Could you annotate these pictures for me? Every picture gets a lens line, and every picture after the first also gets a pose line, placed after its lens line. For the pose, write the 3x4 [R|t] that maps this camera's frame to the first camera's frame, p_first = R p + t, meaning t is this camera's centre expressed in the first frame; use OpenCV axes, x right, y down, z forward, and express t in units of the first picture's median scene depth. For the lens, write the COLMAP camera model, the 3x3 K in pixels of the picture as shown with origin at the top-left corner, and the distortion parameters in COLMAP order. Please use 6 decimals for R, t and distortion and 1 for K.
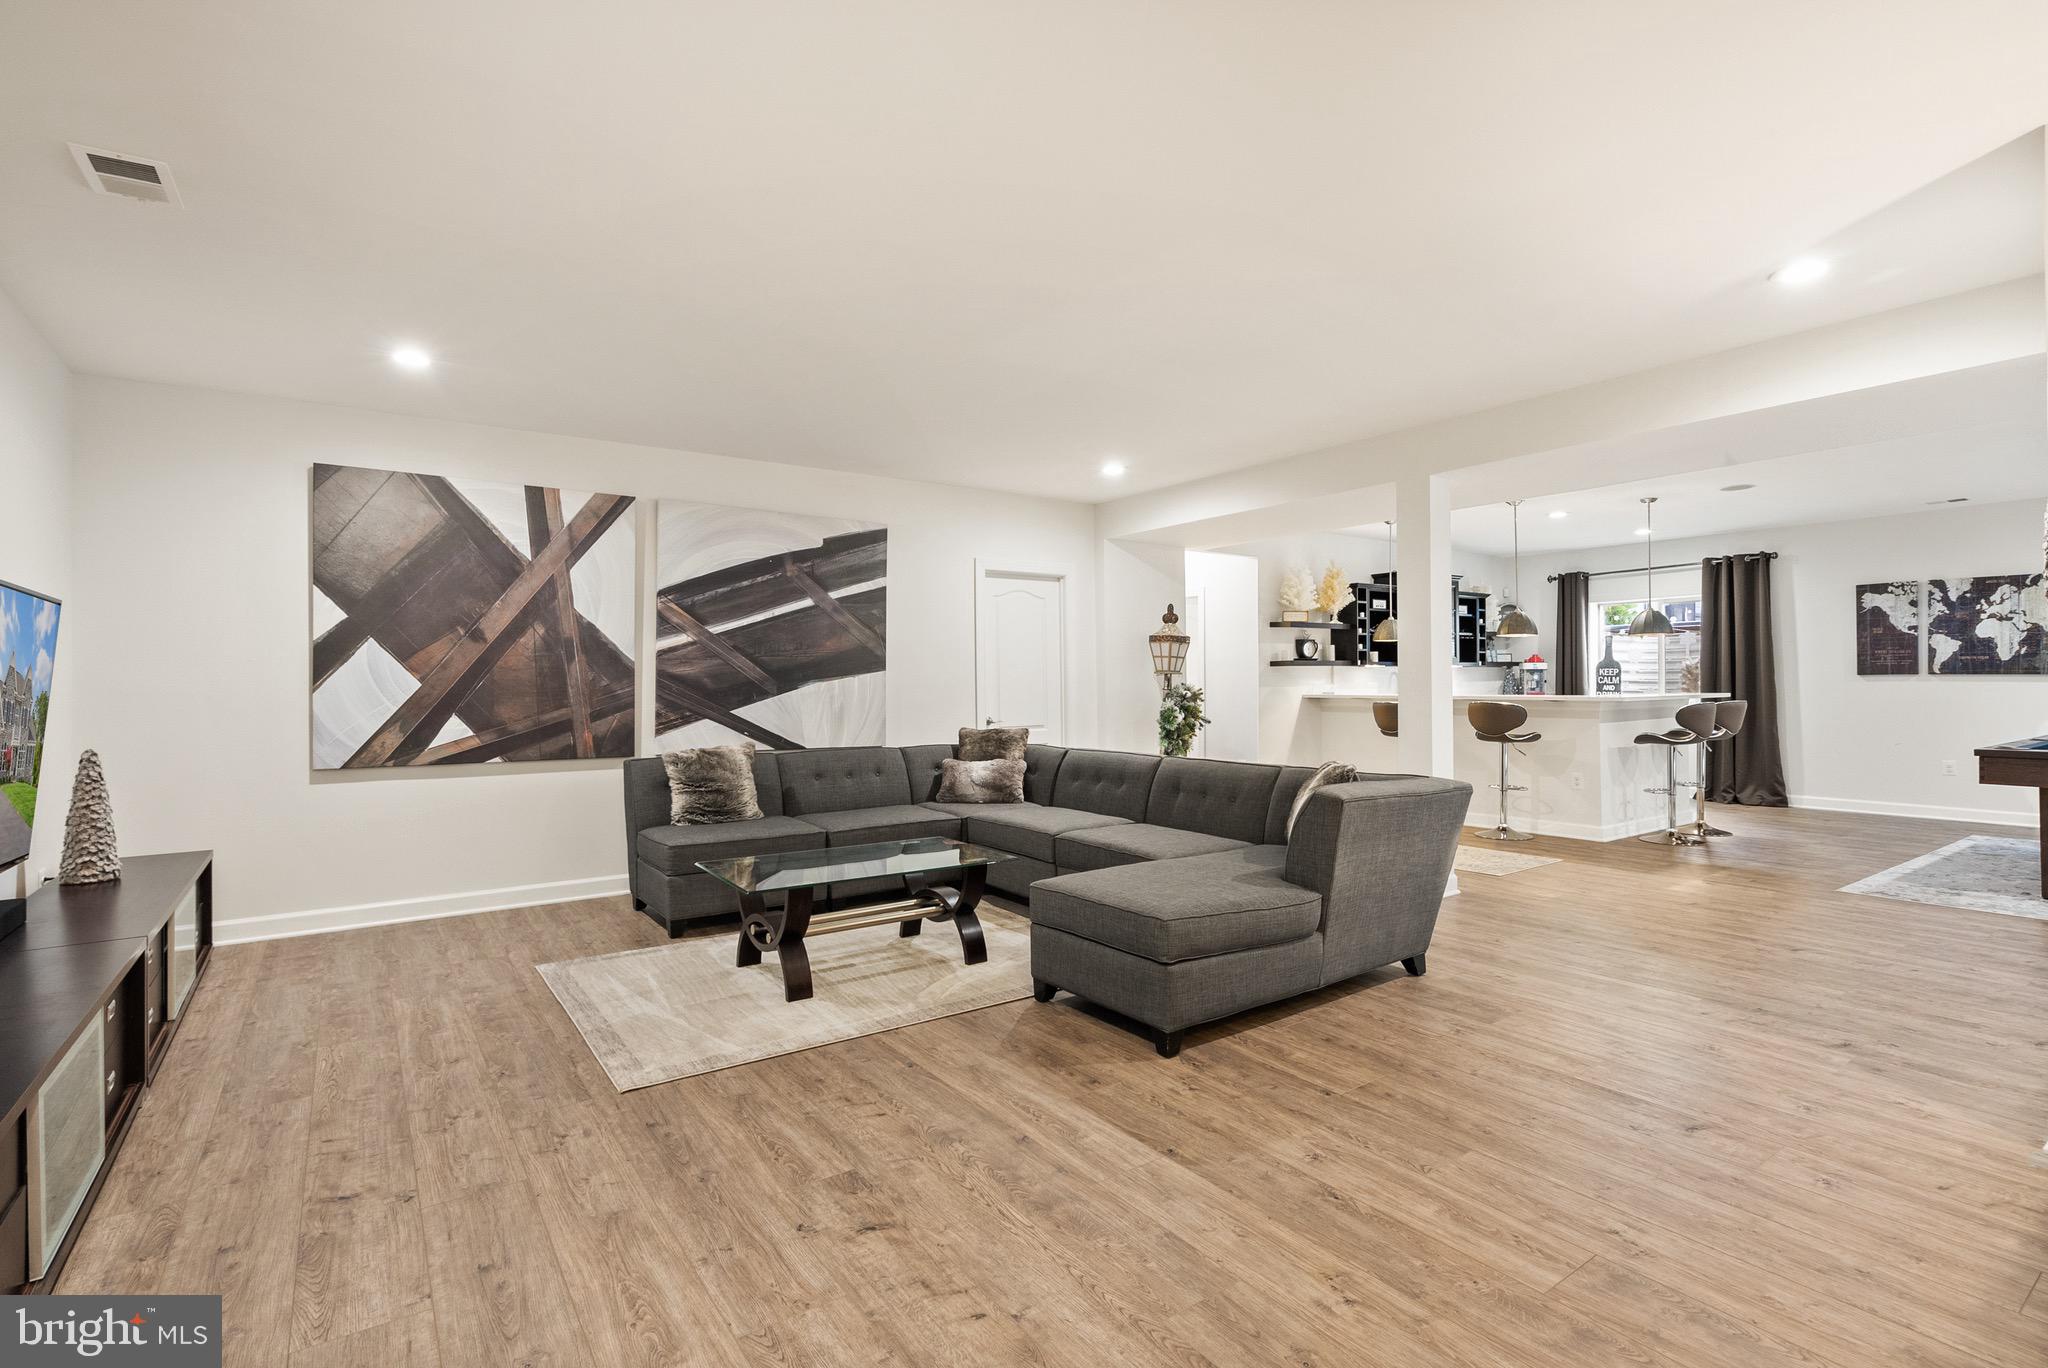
lens RADIAL K [[946.0, 0, 1028.0], [0, 946.0, 654.1], [0, 0, 1]] dist [-0.003558, 0.003373]
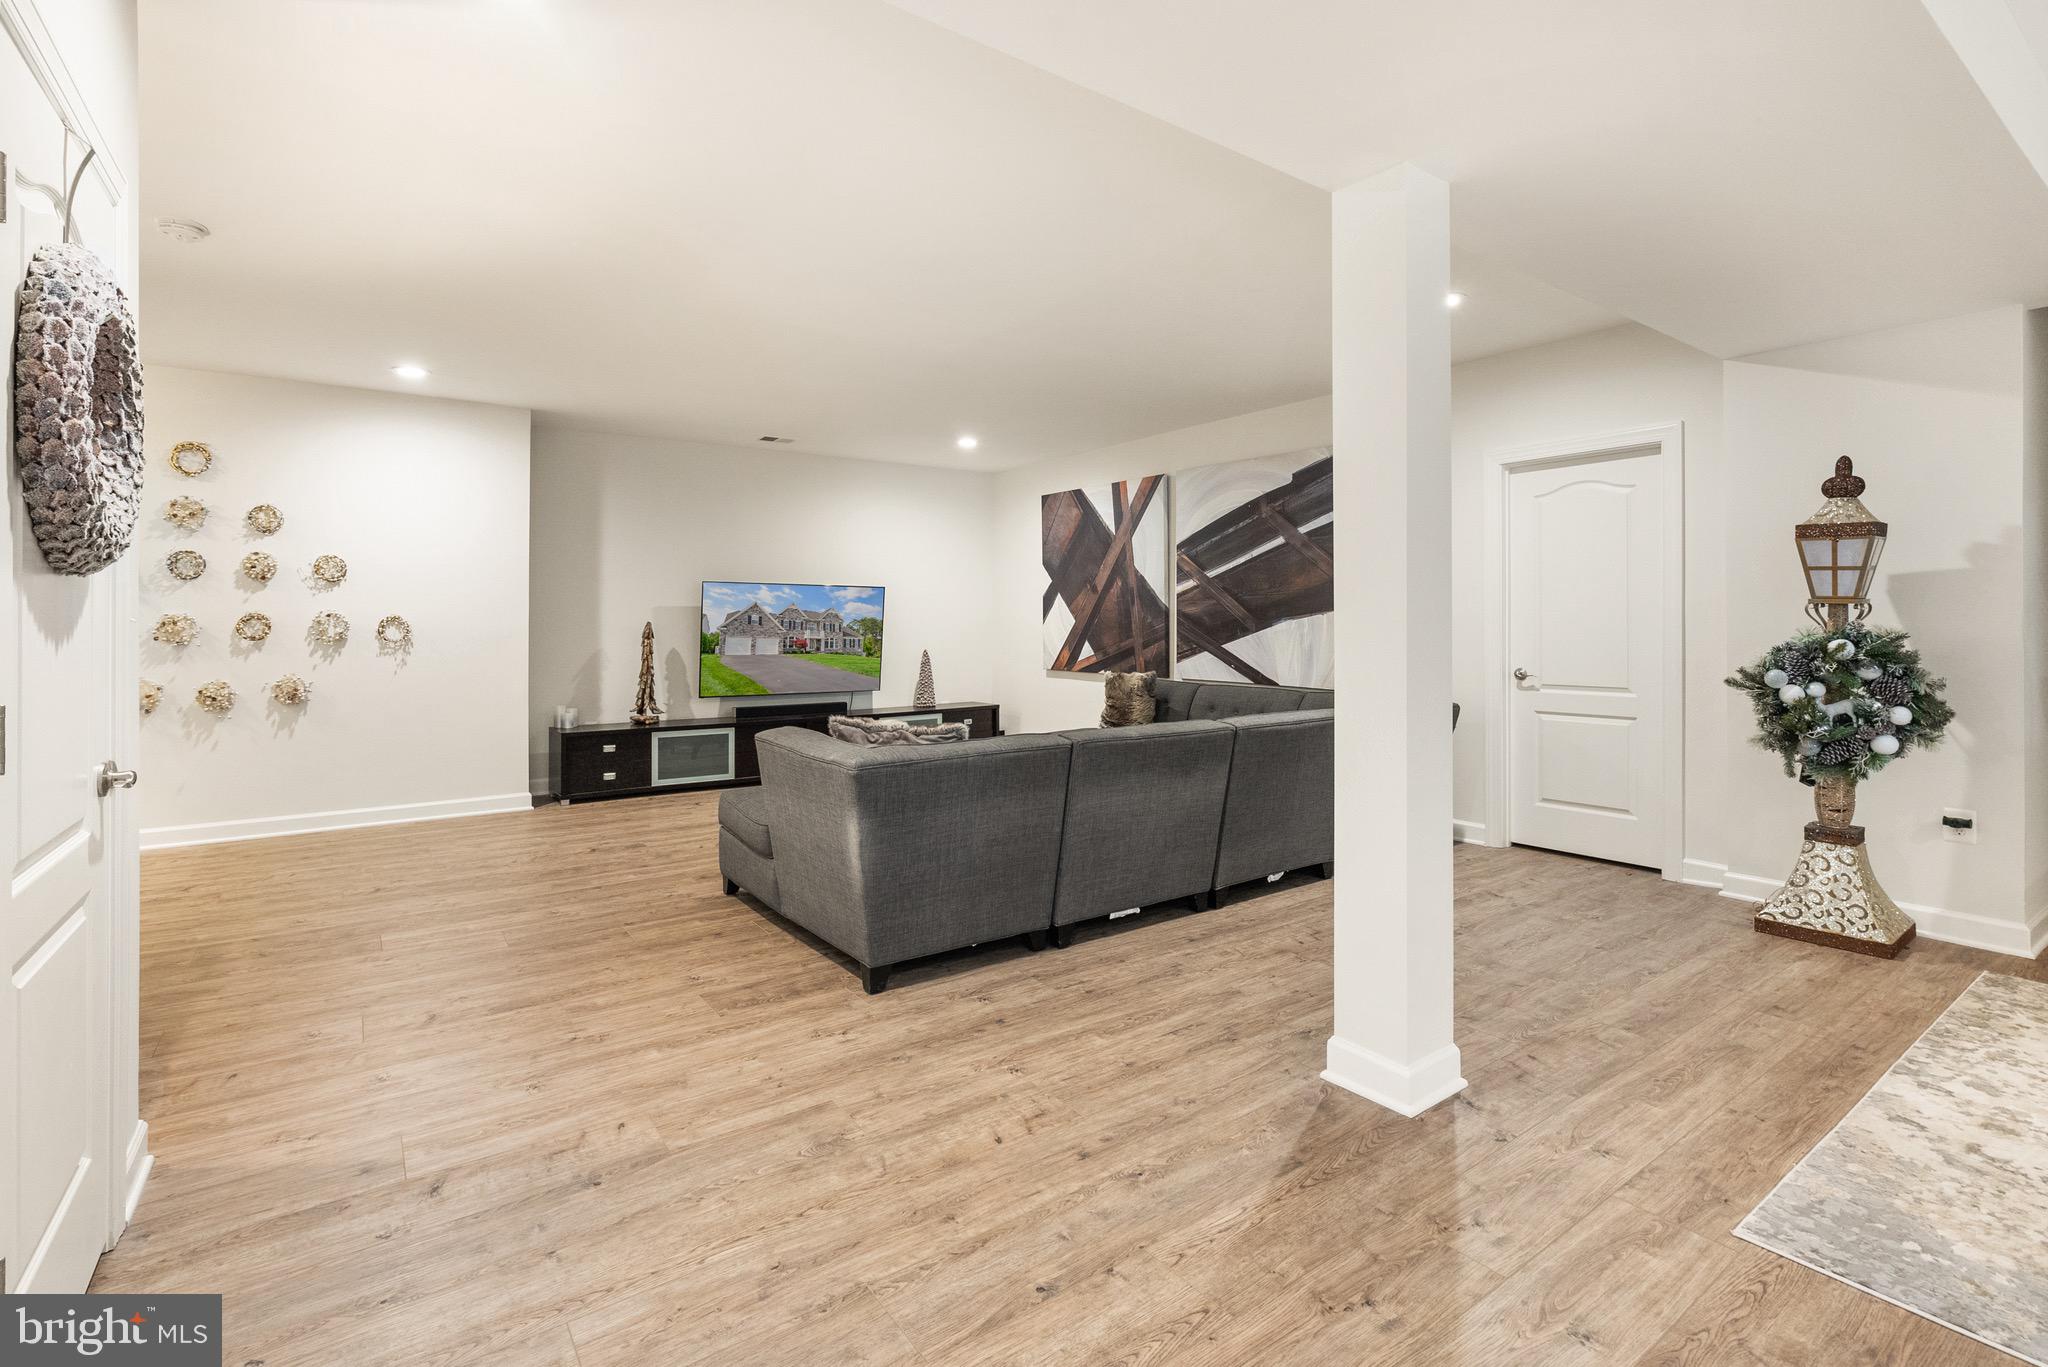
lens RADIAL K [[946.0, 0, 1016.6], [0, 946.0, 617.1], [0, 0, 1]] dist [-0.003558, 0.003373]
pose [[-0.002372, 0.001102, -0.999997, 0.770656], [0.034507, 0.999404, 0.001020, 0.015878], [0.999402, -0.034504, -0.002409, 0.720373]]
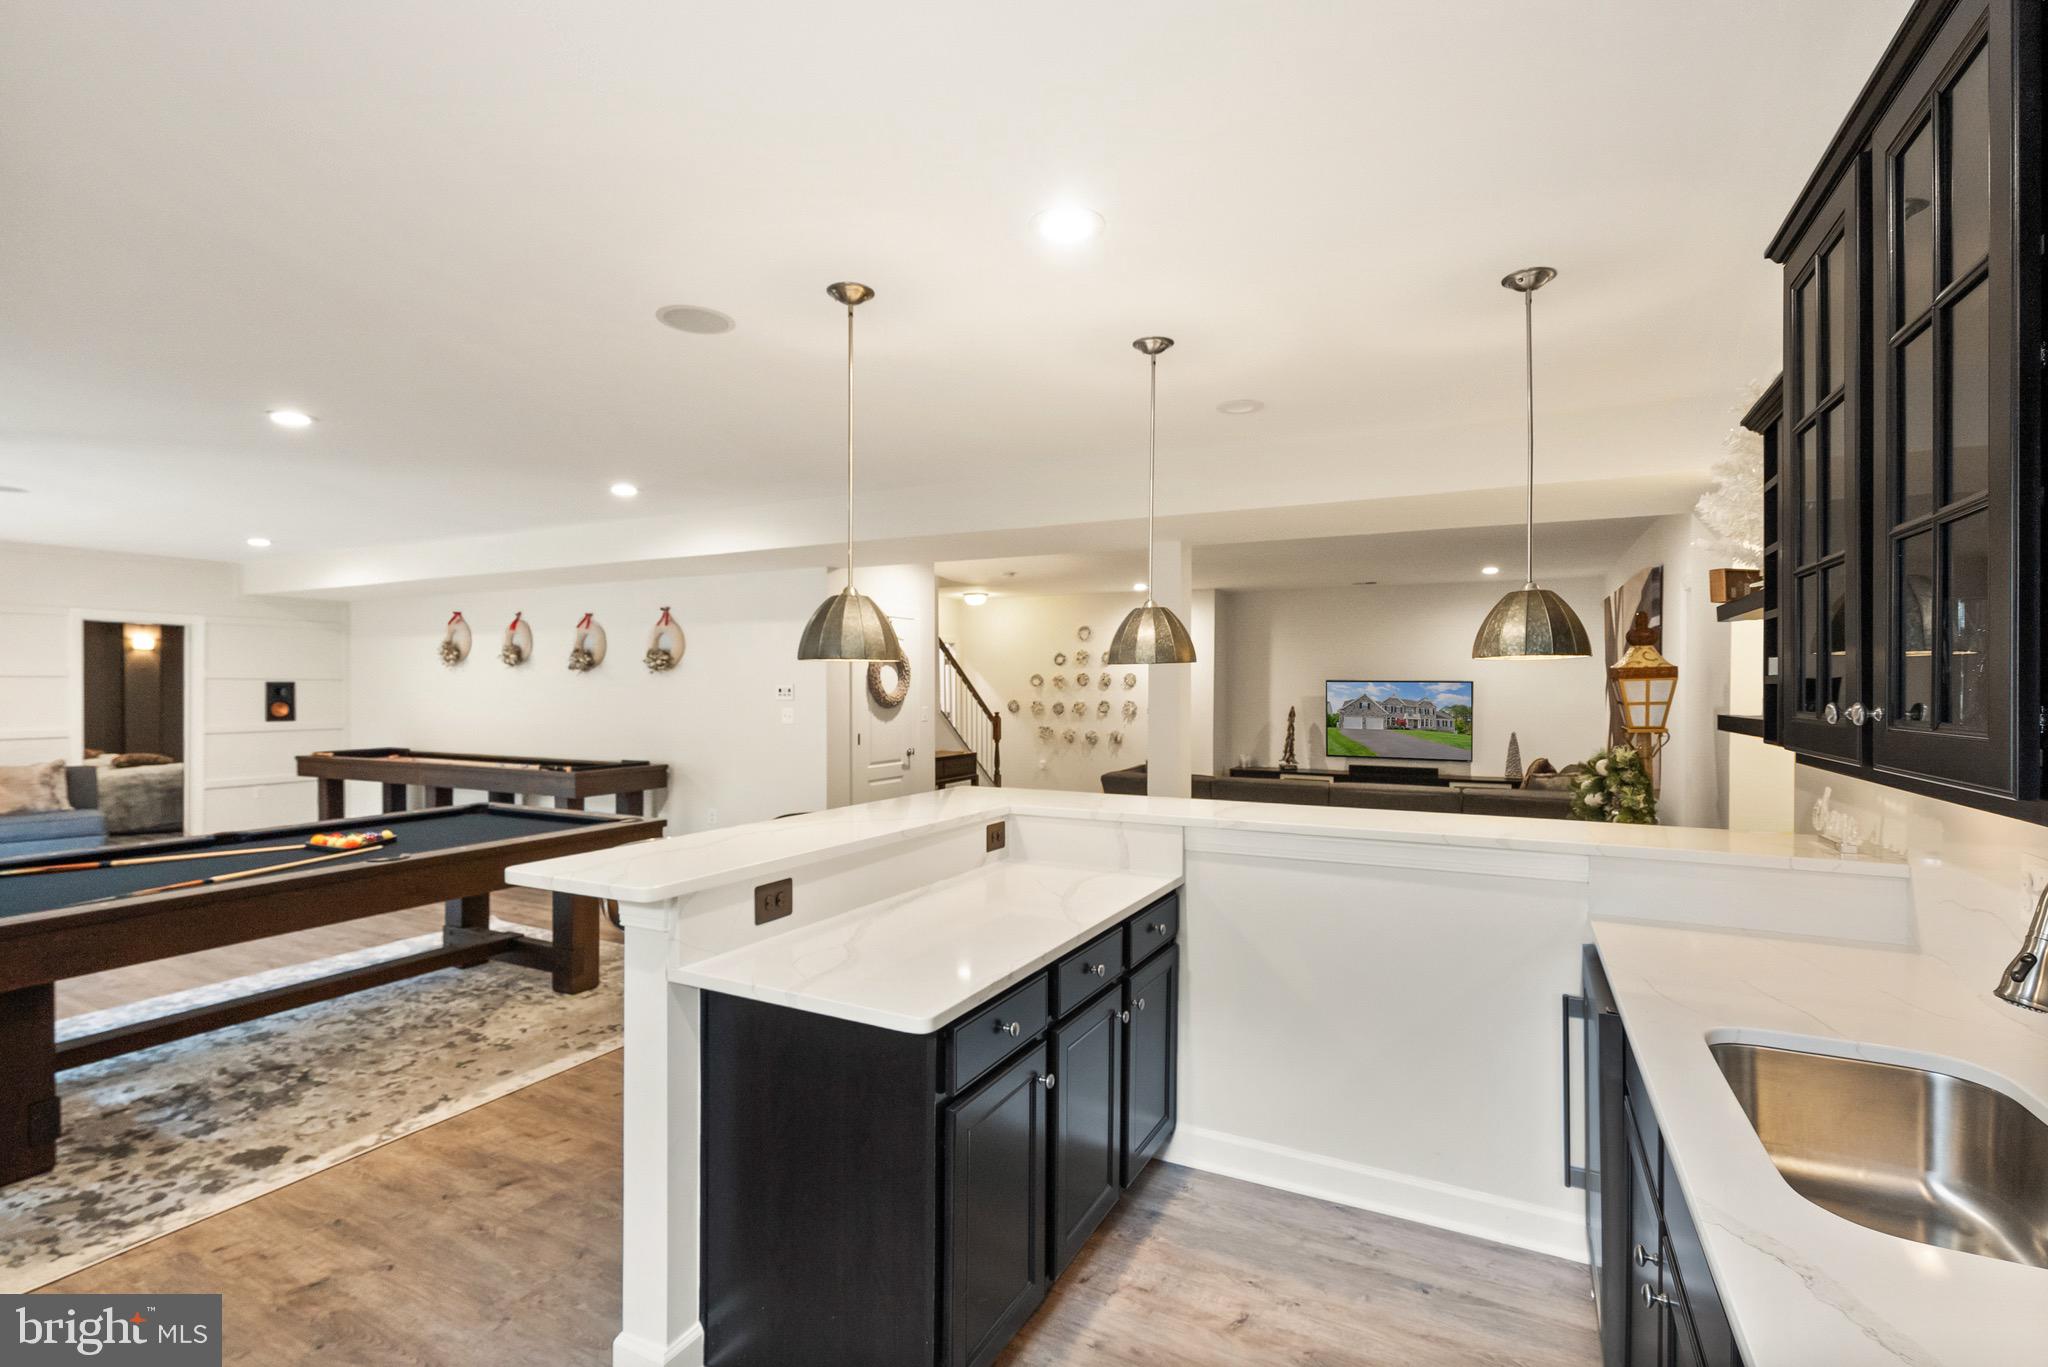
lens RADIAL K [[946.0, 0, 1010.3], [0, 946.0, 684.8], [0, 0, 1]] dist [-0.003558, 0.003373]
pose [[-0.893631, 0.007562, -0.448739, 0.941139], [0.019576, 0.999563, -0.022142, -0.003422], [0.448376, -0.028571, -0.893388, 1.652698]]
